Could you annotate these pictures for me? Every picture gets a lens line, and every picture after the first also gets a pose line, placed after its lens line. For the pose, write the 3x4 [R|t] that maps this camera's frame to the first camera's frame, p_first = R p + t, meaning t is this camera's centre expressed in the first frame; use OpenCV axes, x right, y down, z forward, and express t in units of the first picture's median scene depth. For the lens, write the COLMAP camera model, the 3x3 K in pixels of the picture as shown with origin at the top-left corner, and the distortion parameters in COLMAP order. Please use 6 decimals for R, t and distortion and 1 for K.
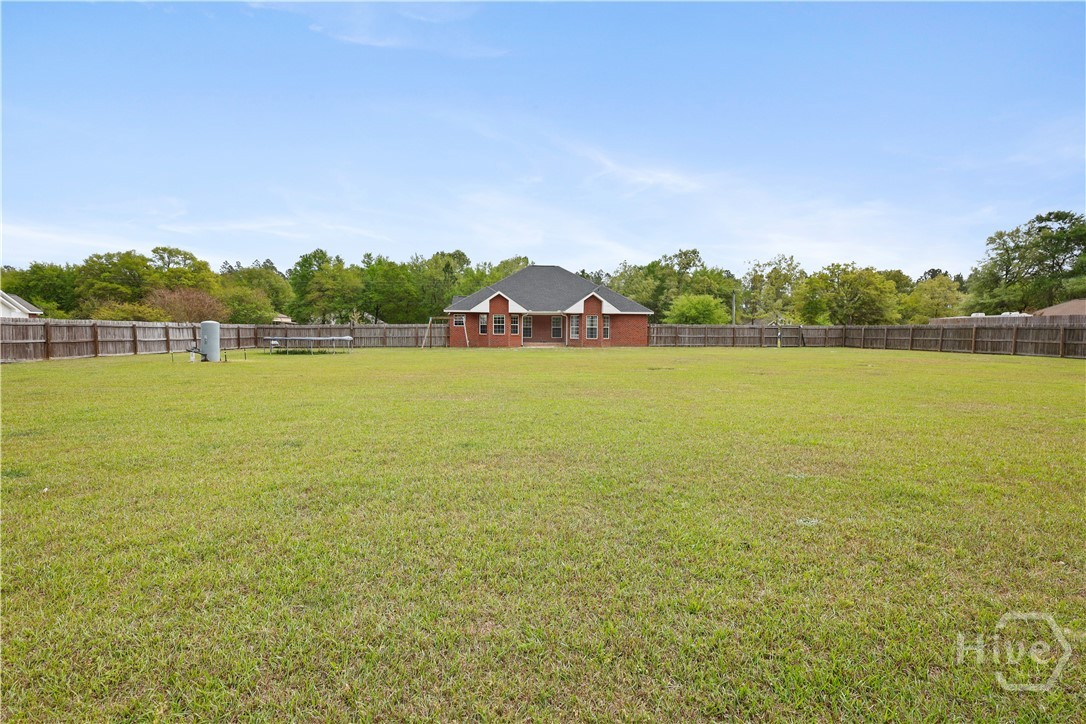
lens RADIAL K [[510.5, 0, 555.0], [0, 510.5, 340.5], [0, 0, 1]] dist [-0.001964, -0.000294]
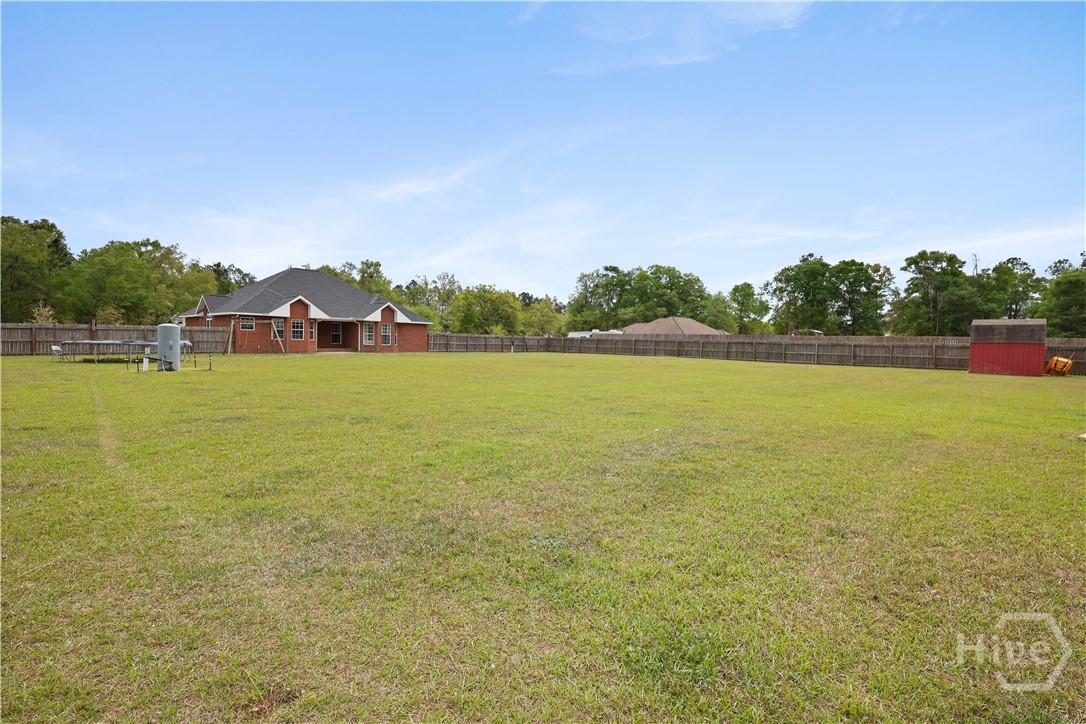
lens RADIAL K [[510.5, 0, 555.0], [0, 510.5, 340.5], [0, 0, 1]] dist [-0.001964, -0.000294]
pose [[0.722156, 0.012377, 0.691619, -0.421594], [-0.005401, 0.999910, -0.012254, -0.001512], [-0.691709, 0.005113, 0.722159, -0.040942]]
